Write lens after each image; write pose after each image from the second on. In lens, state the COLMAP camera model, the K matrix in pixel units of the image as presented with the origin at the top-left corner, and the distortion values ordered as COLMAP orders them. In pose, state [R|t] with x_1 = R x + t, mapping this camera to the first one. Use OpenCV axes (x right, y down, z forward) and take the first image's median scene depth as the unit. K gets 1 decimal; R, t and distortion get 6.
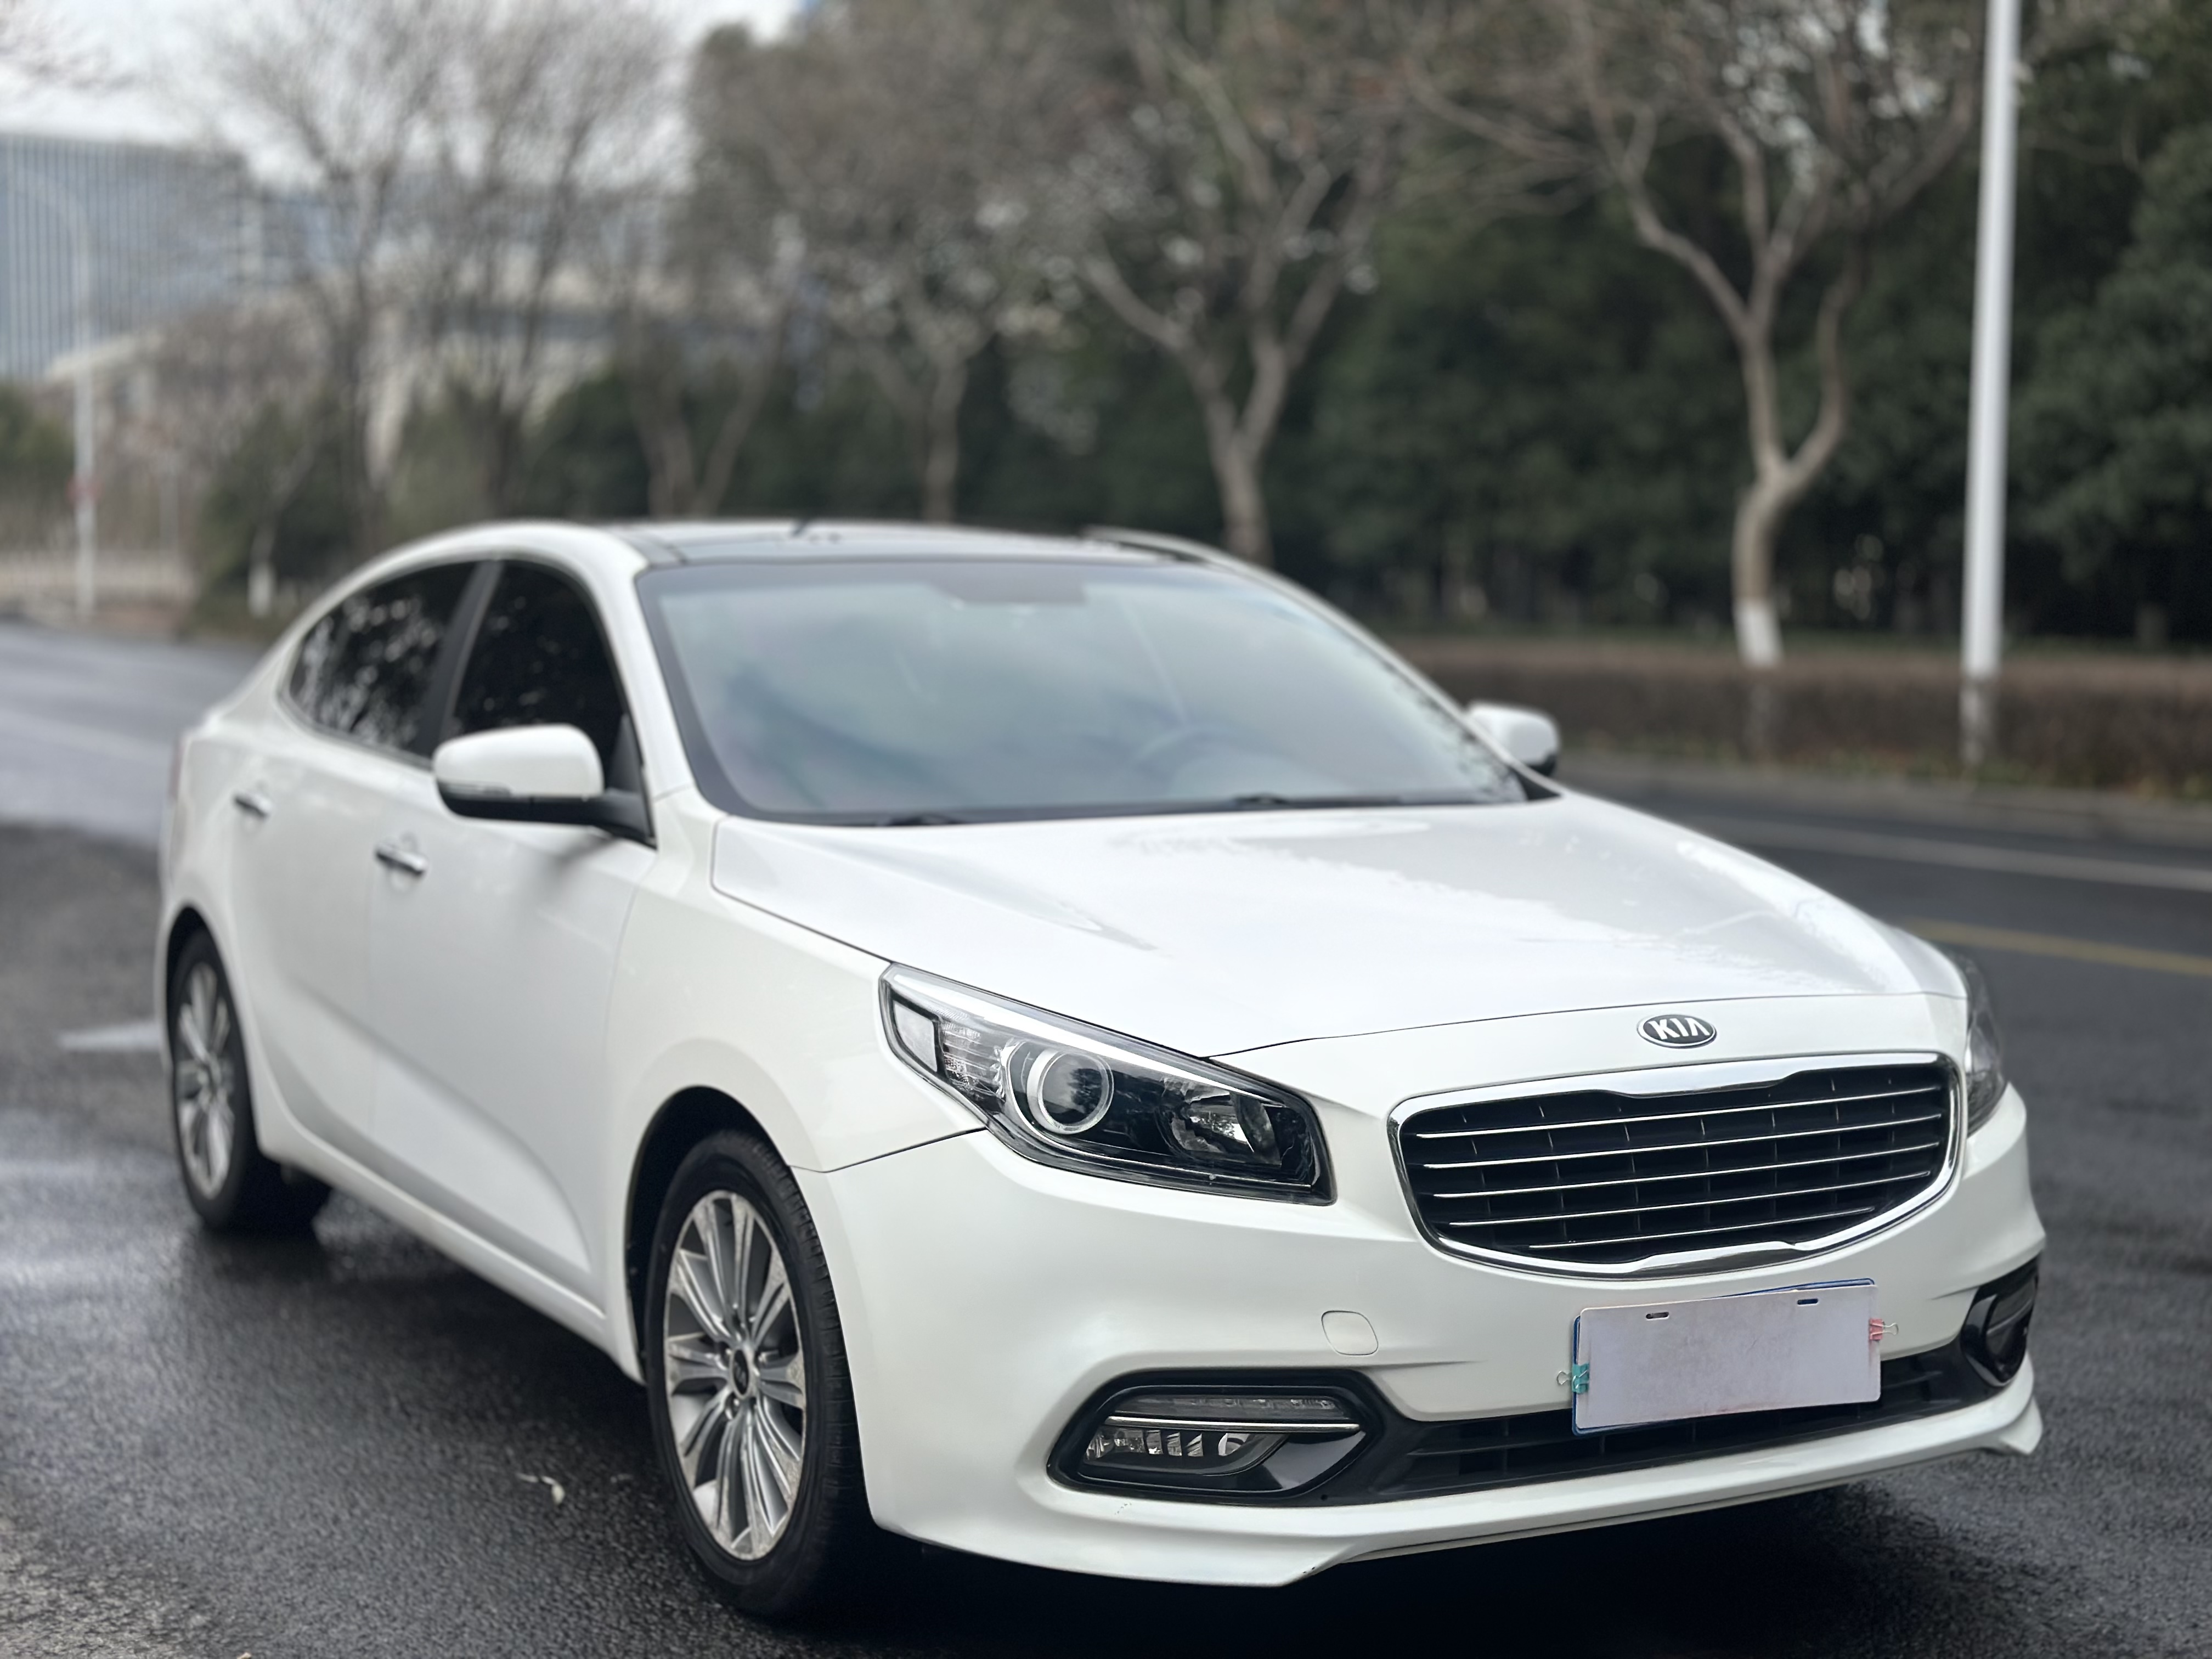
lens RADIAL K [[3098.5, 0, 1096.0], [0, 3098.5, 833.1], [0, 0, 1]] dist [0.082392, -0.009563]
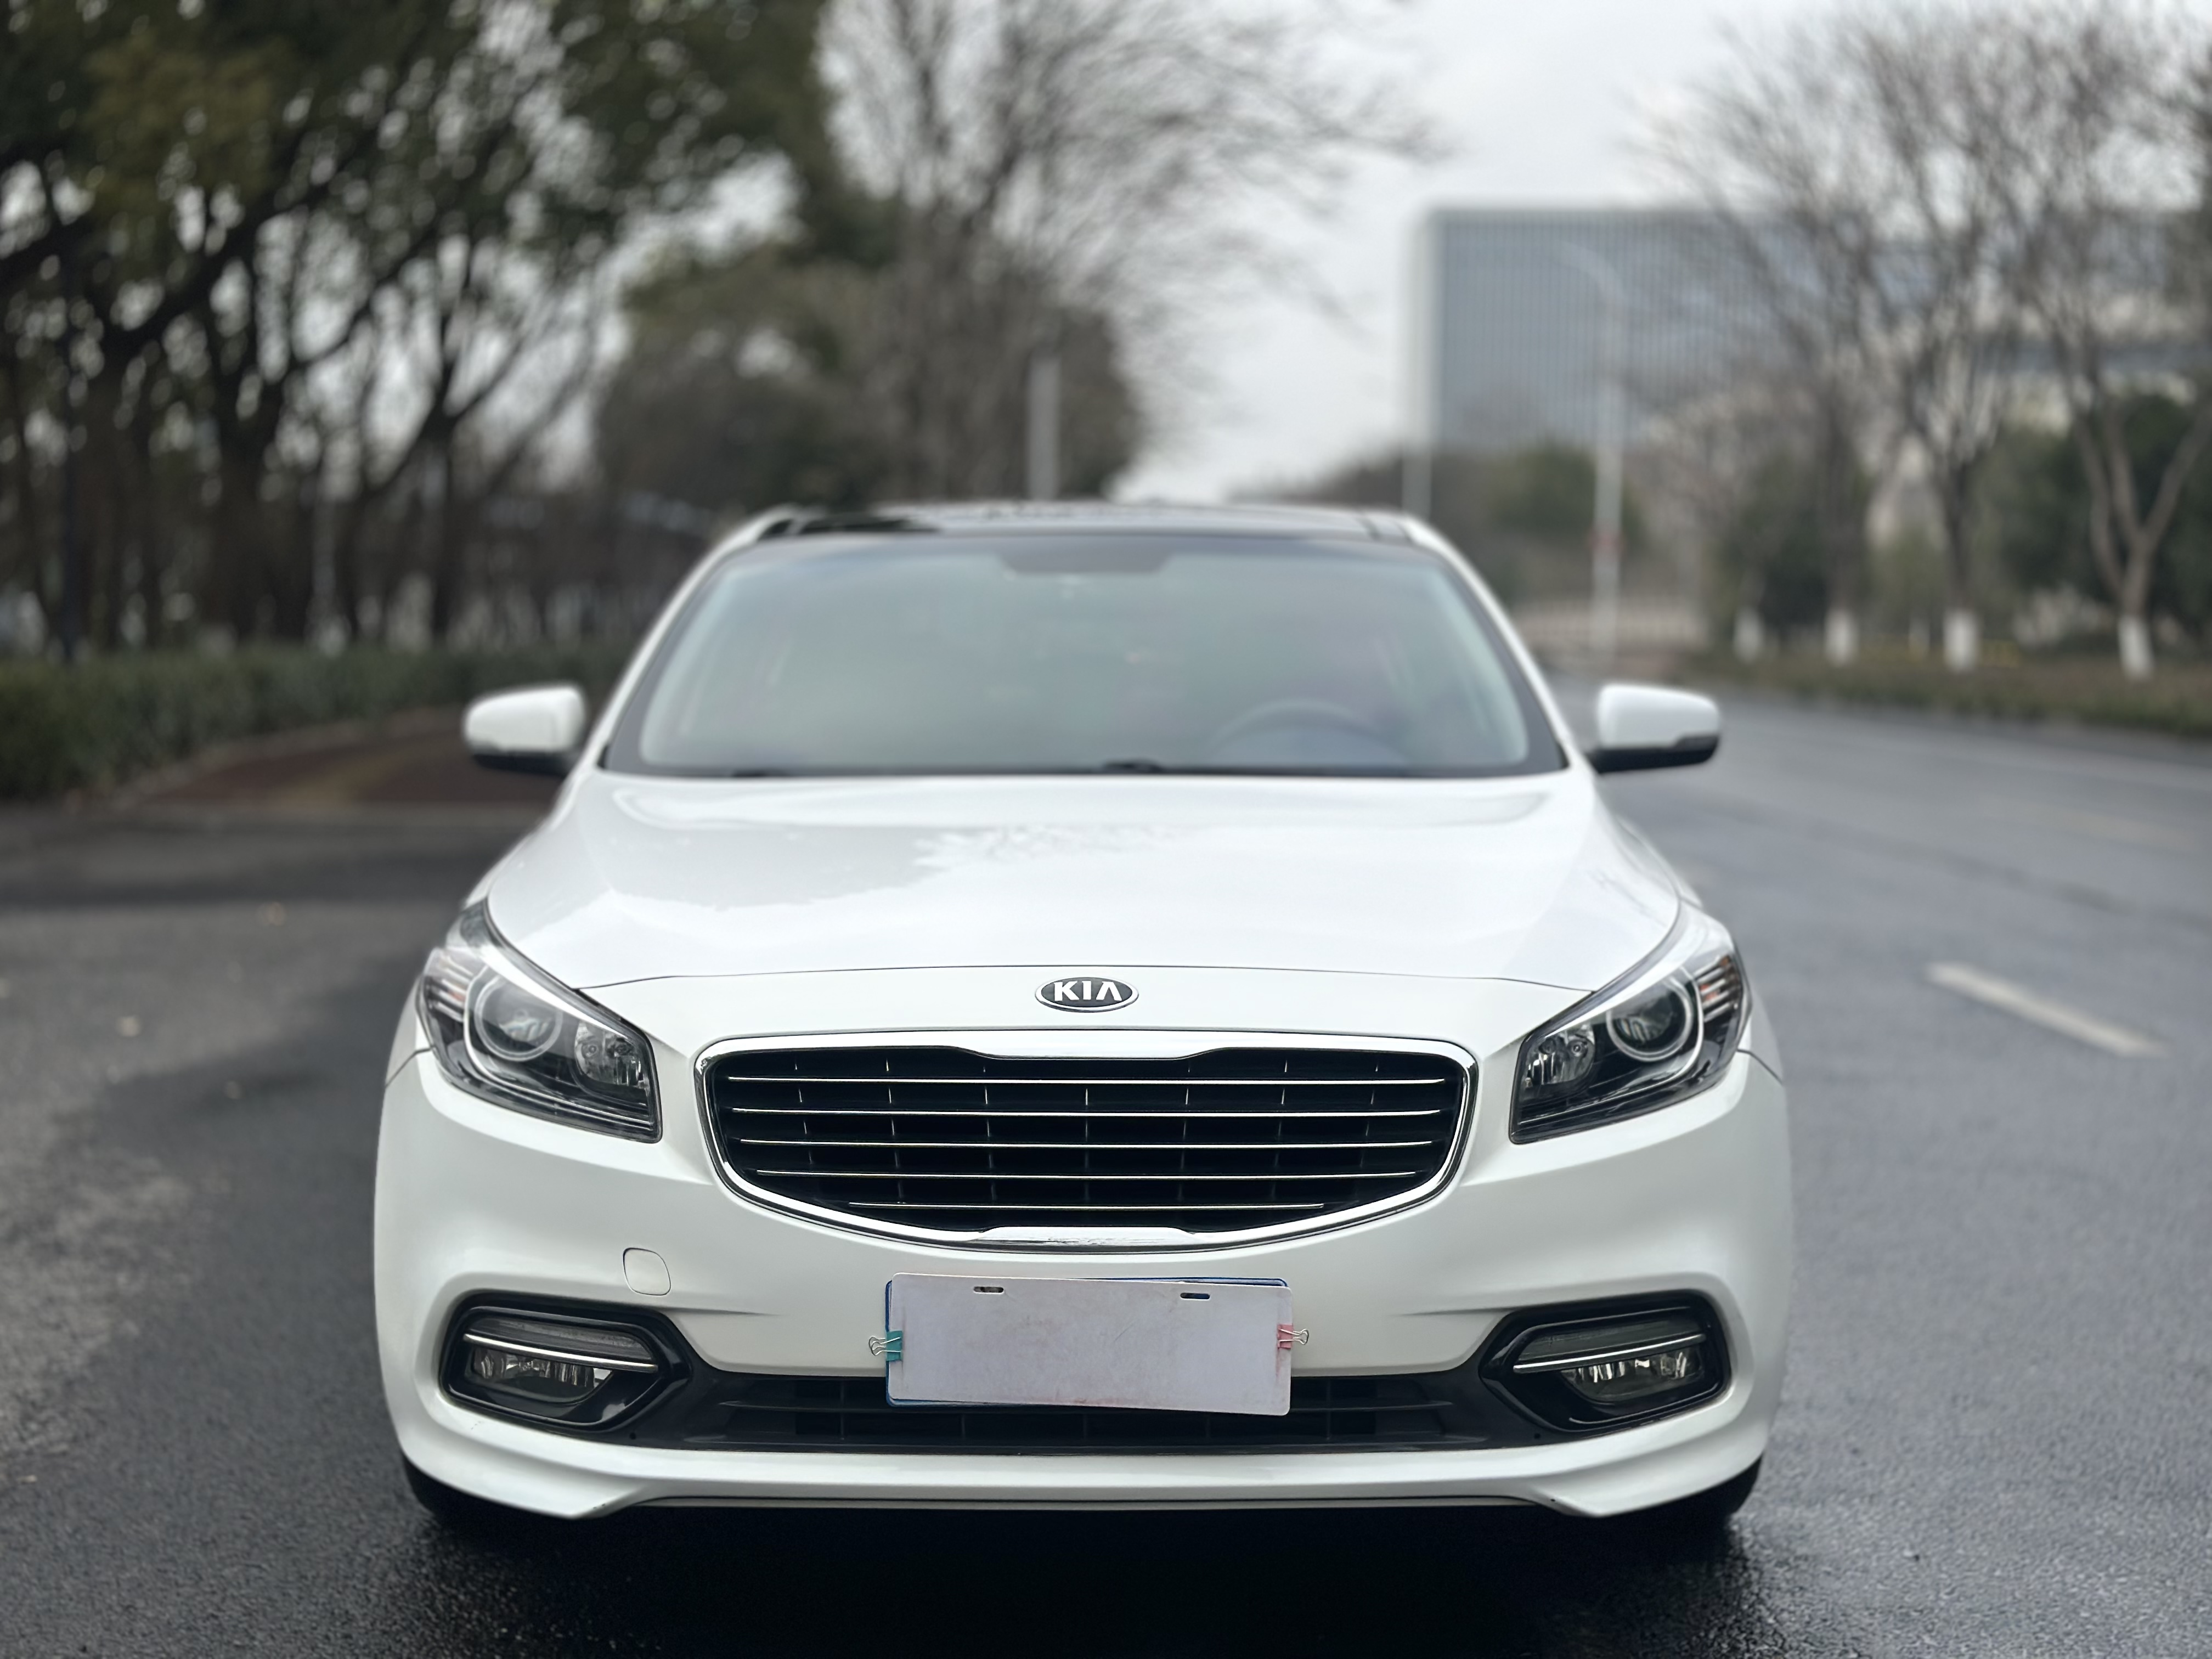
lens RADIAL K [[3098.5, 0, 1096.0], [0, 3098.5, 833.1], [0, 0, 1]] dist [0.082392, -0.009563]
pose [[0.881674, 0.028518, -0.470997, 0.642214], [-0.035692, 0.999343, -0.006305, 0.021605], [0.470507, 0.022370, 0.882112, 0.183612]]
